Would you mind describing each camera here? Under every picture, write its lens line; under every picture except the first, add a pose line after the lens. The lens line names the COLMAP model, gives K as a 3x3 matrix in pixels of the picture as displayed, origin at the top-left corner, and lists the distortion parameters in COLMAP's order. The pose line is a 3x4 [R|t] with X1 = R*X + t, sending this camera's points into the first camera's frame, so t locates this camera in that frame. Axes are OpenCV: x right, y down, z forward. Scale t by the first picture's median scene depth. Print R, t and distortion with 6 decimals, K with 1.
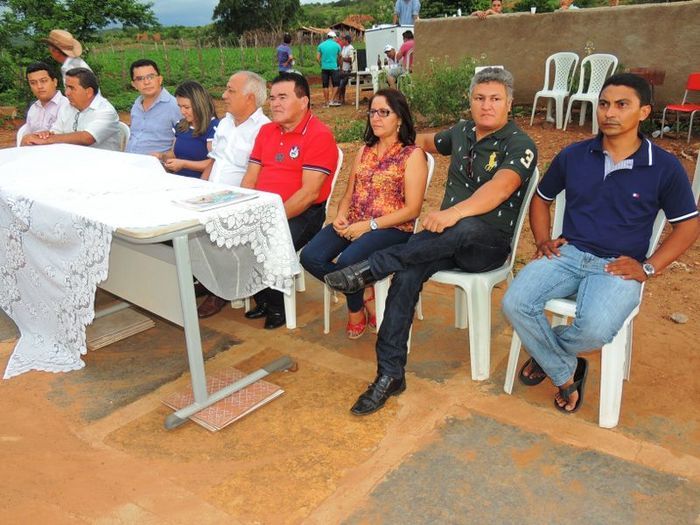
lens RADIAL K [[611.1, 0, 347.9], [0, 611.1, 262.6], [0, 0, 1]] dist [-0.052623, 0.029997]
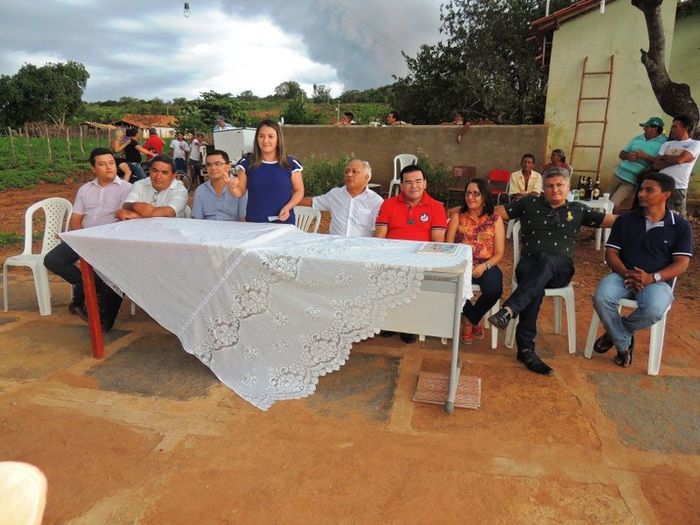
lens RADIAL K [[498.2, 0, 348.8], [0, 498.2, 264.5], [0, 0, 1]] dist [-0.029561, 0.003745]
pose [[0.906842, -0.055379, 0.417816, -0.308502], [0.099376, 0.991475, -0.084275, 0.002551], [-0.409587, 0.117945, 0.904614, 0.006544]]
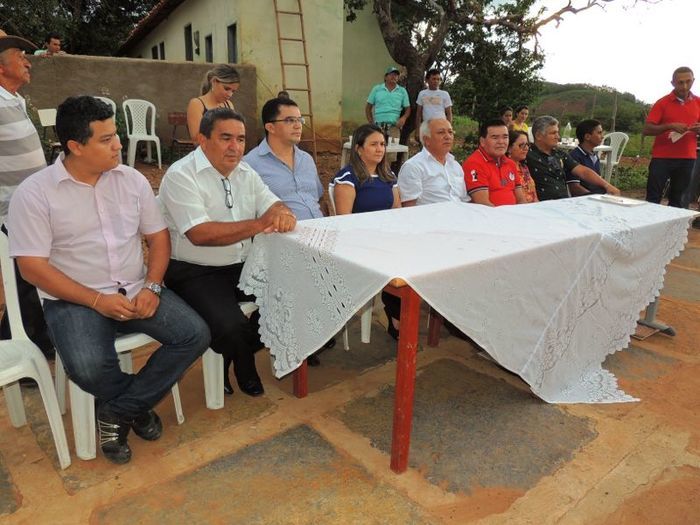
lens RADIAL K [[564.9, 0, 344.9], [0, 564.9, 265.9], [0, 0, 1]] dist [-0.041120, 0.013237]
pose [[0.207225, -0.244101, 0.947350, -0.595830], [0.279967, 0.942667, 0.181653, -0.138603], [-0.937377, 0.227584, 0.263685, 0.445710]]
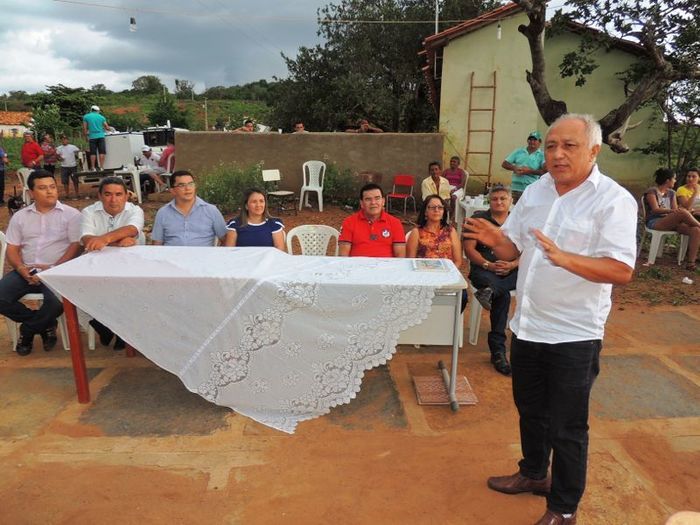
lens RADIAL K [[498.2, 0, 350.3], [0, 498.2, 265.9], [0, 0, 1]] dist [-0.029561, 0.003745]
pose [[0.768898, -0.112706, 0.629360, -0.409833], [0.177679, 0.983234, -0.040996, -0.030625], [-0.614187, 0.143346, 0.776032, 0.035324]]
